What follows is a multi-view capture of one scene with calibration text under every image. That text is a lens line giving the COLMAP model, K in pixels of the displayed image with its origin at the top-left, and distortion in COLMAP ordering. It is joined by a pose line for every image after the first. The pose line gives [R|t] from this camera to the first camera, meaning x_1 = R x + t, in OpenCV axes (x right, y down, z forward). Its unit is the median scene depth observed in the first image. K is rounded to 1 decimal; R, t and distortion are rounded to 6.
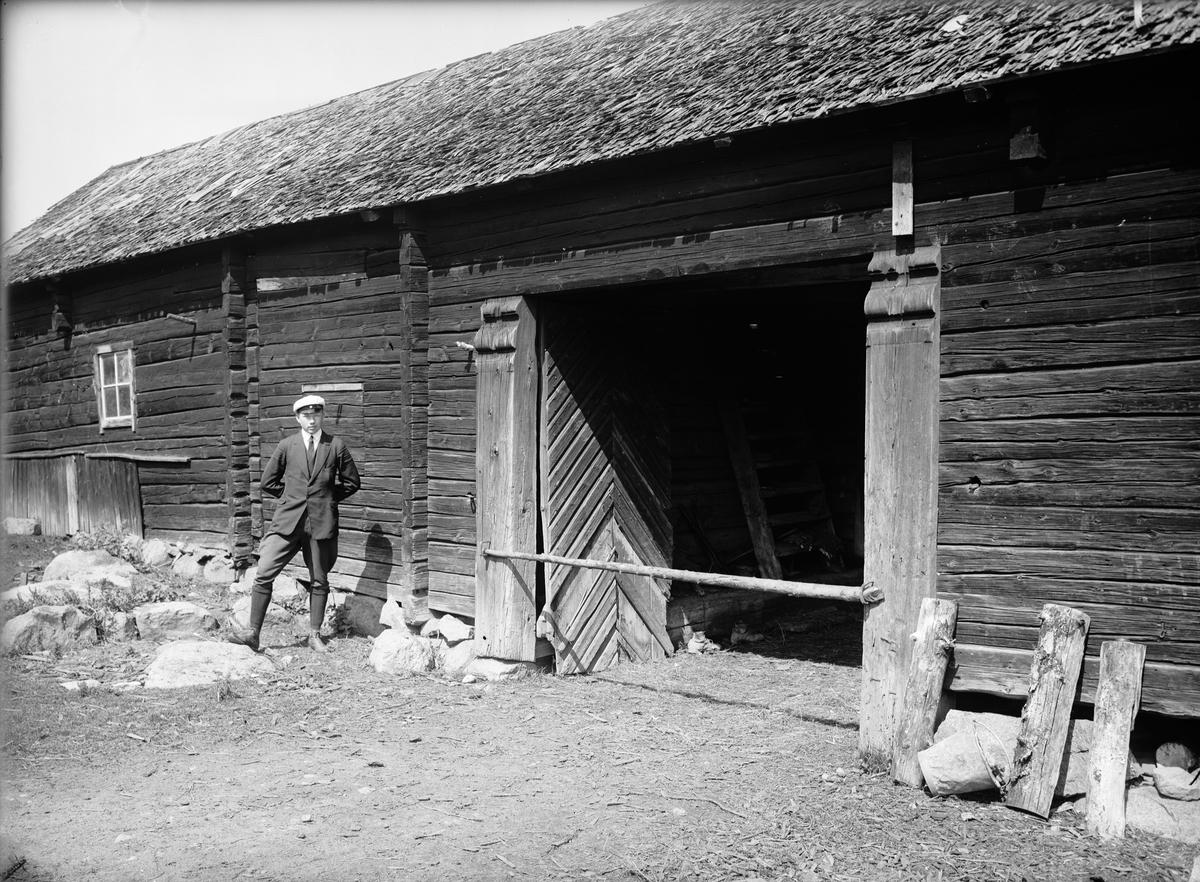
lens RADIAL K [[1292.0, 0, 600.0], [0, 1292.0, 441.0], [0, 0, 1]] dist [0.003512, 0.004631]
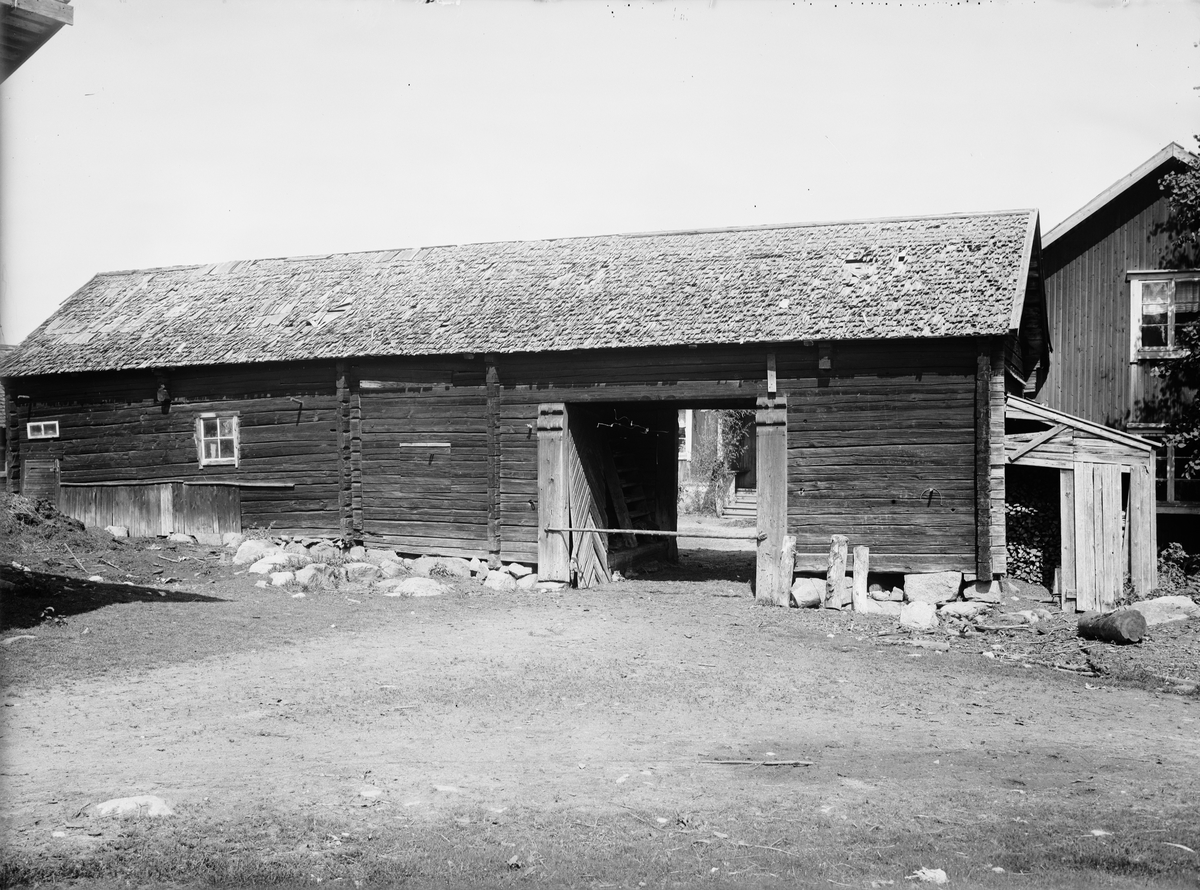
lens RADIAL K [[1292.0, 0, 600.0], [0, 1292.0, 445.0], [0, 0, 1]] dist [0.003512, 0.004631]
pose [[0.920125, 0.004935, 0.391595, -0.792869], [0.001562, 0.999866, -0.016272, -0.012263], [-0.391623, 0.015584, 0.919994, -0.881573]]
